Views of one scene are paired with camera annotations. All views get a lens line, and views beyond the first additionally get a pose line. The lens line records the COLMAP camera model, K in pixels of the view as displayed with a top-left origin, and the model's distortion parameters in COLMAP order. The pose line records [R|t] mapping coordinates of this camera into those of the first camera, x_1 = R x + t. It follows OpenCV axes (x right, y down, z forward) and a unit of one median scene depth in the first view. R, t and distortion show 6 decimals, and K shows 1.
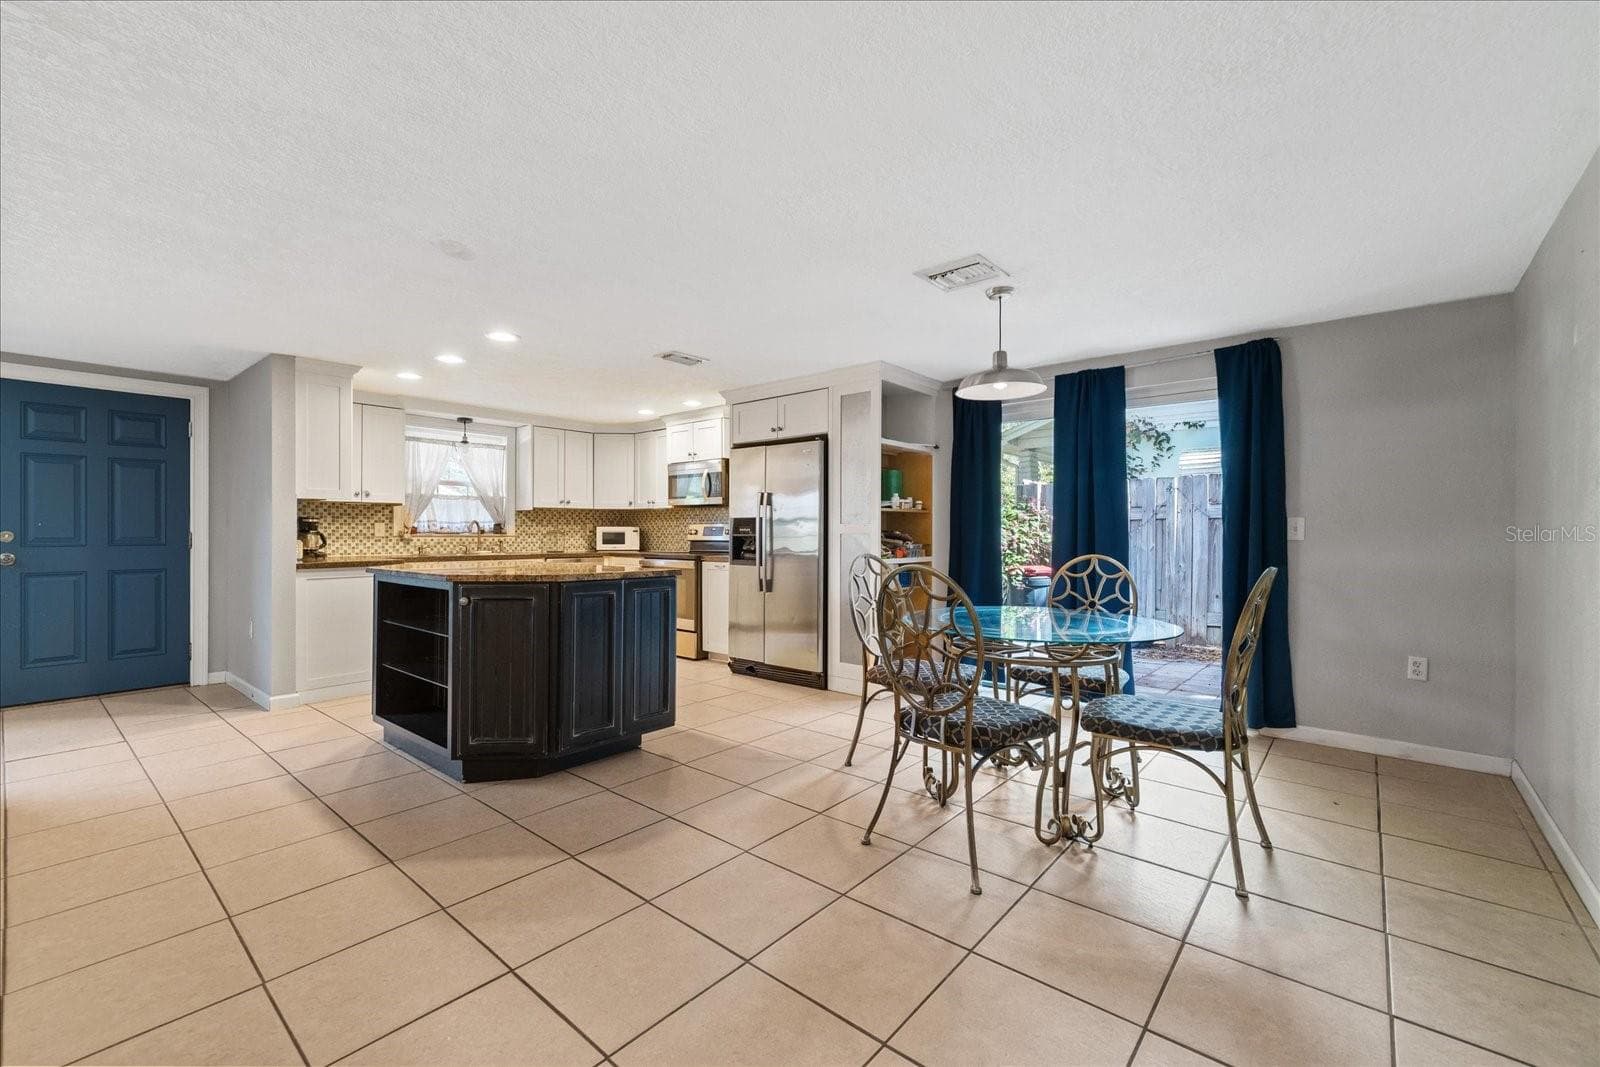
lens RADIAL K [[676.1, 0, 792.8], [0, 676.1, 532.9], [0, 0, 1]] dist [0.001282, 0.000052]
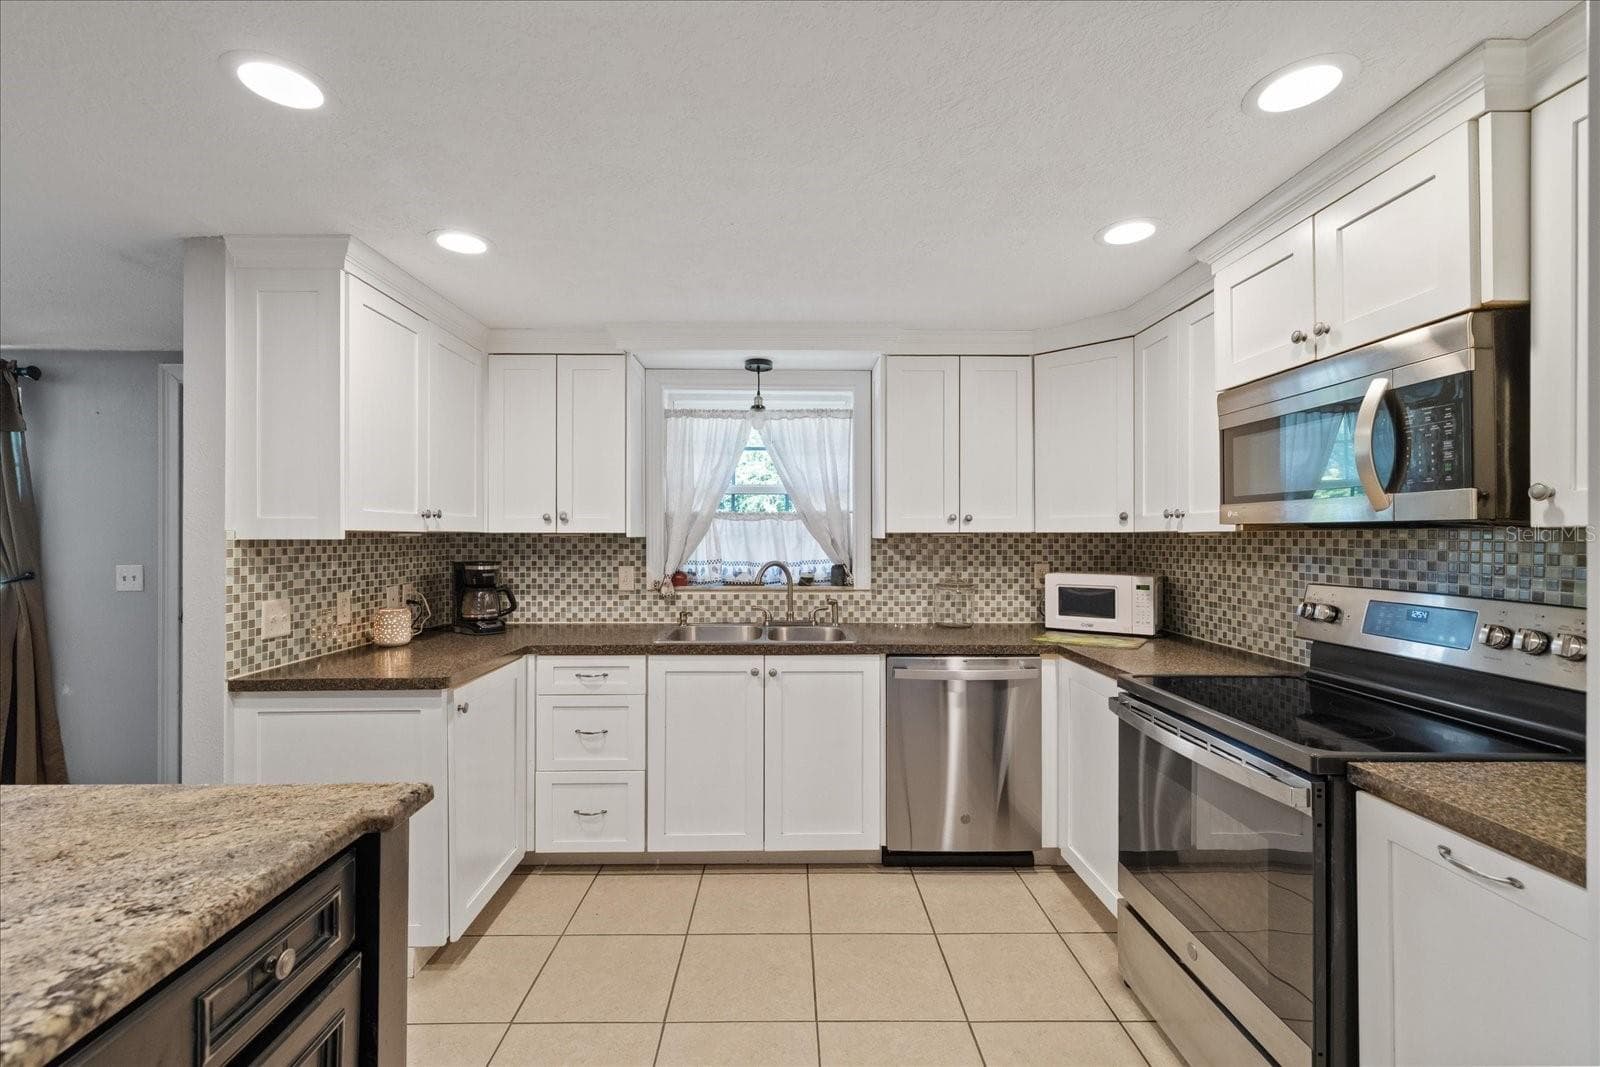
lens RADIAL K [[676.1, 0, 792.8], [0, 676.1, 532.9], [0, 0, 1]] dist [0.001282, 0.000052]
pose [[0.665792, -0.005716, -0.746115, -0.086648], [0.000175, 0.999972, -0.007504, -0.035918], [0.746137, 0.004866, 0.665774, 0.675278]]
